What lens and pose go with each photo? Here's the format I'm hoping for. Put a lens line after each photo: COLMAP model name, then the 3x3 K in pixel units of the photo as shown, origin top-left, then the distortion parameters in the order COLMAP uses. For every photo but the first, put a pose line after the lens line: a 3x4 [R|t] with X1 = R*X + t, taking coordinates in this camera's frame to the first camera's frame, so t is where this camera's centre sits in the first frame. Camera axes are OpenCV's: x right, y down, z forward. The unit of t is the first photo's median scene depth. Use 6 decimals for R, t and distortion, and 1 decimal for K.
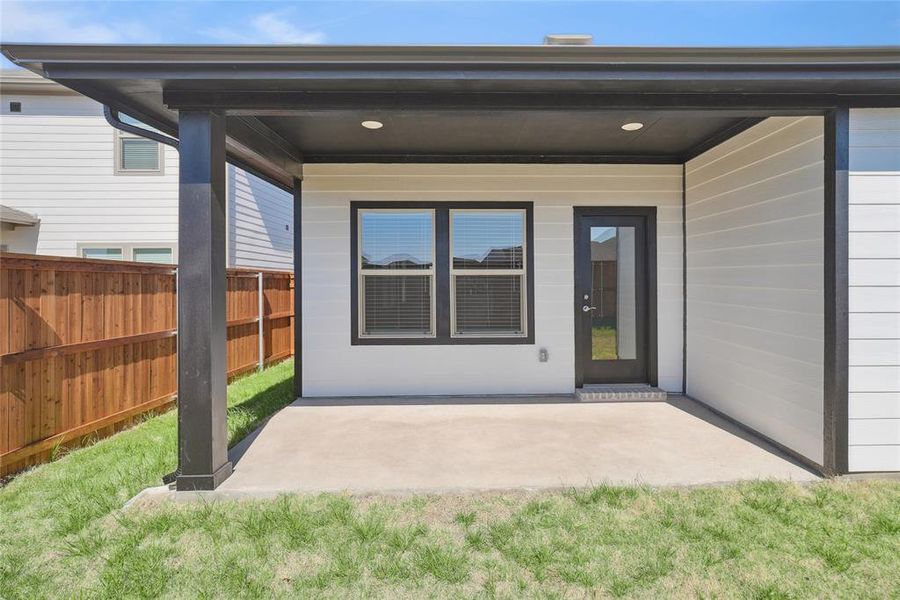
lens RADIAL K [[499.8, 0, 451.9], [0, 499.8, 281.1], [0, 0, 1]] dist [0.004373, -0.000140]
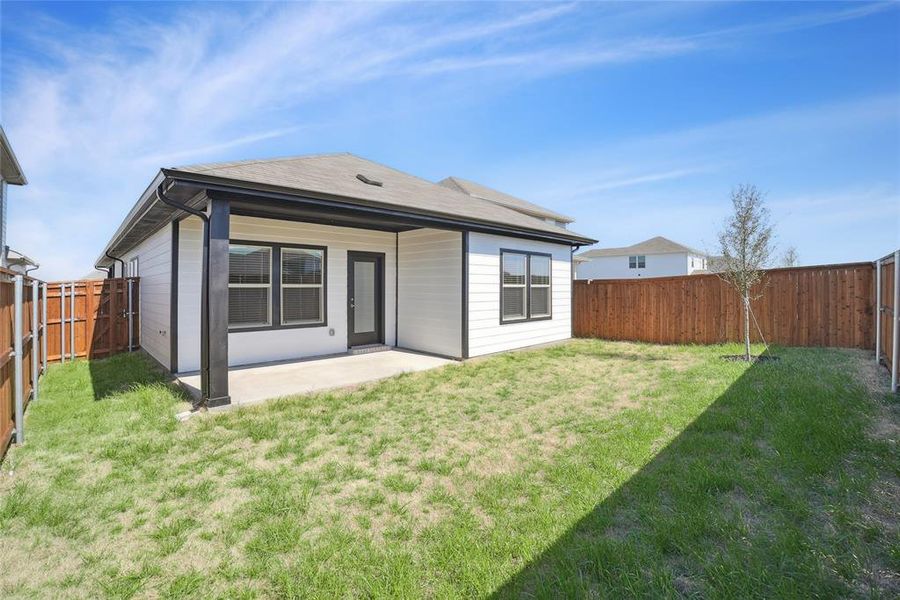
lens RADIAL K [[499.8, 0, 451.9], [0, 499.8, 281.1], [0, 0, 1]] dist [0.004373, -0.000140]
pose [[0.719807, 0.009329, 0.694112, -0.760589], [-0.000927, 0.999922, -0.012479, -0.013084], [-0.694174, 0.008339, 0.719759, -0.596022]]
